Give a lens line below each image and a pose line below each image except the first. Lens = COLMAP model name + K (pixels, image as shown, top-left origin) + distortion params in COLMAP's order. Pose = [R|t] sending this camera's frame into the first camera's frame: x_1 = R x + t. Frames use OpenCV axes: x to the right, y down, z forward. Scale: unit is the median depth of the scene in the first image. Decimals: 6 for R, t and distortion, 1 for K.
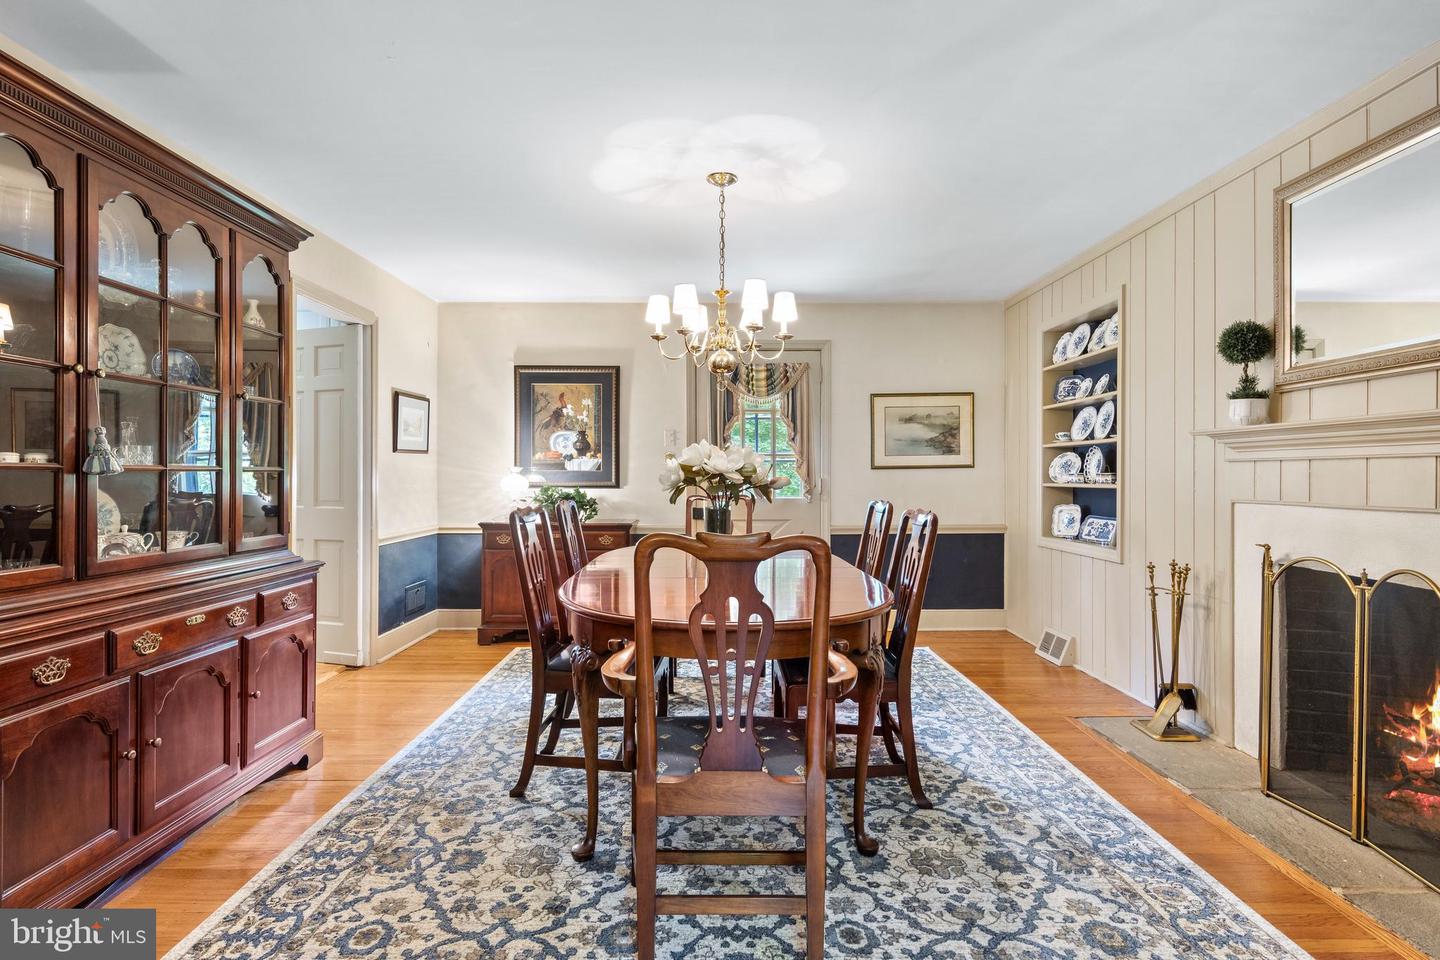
lens RADIAL K [[734.9, 0, 716.9], [0, 734.9, 474.1], [0, 0, 1]] dist [0.007780, -0.000970]
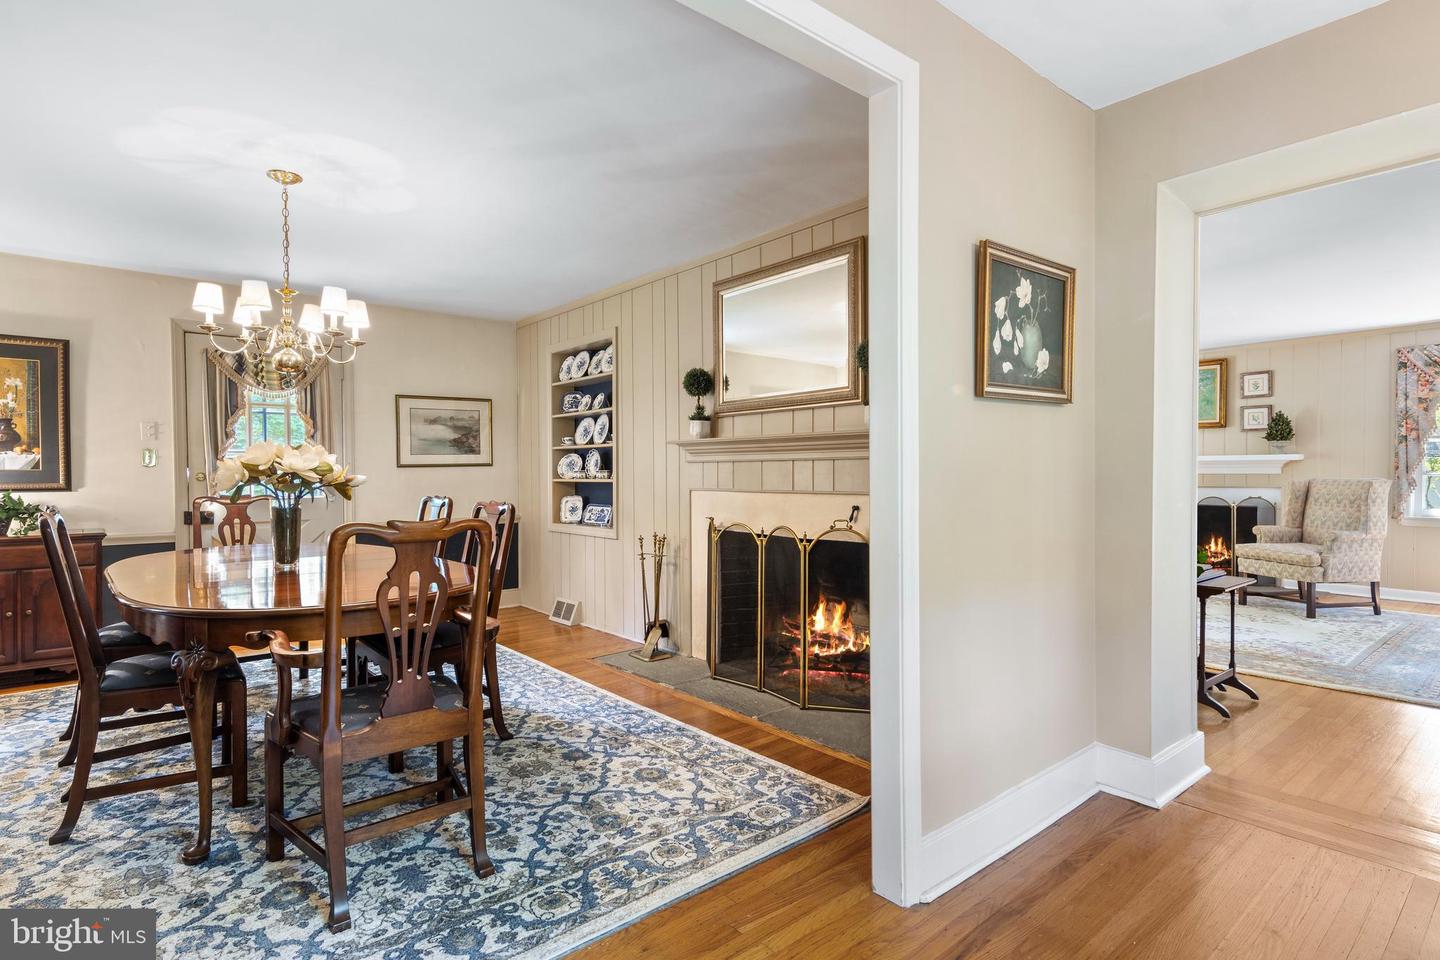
lens RADIAL K [[730.7, 0, 716.2], [0, 730.7, 482.7], [0, 0, 1]] dist [0.007400, -0.000342]
pose [[0.765313, -0.014679, 0.643490, -0.229443], [0.004664, 0.999840, 0.017260, -0.001925], [-0.643641, -0.010208, 0.765260, -0.167928]]
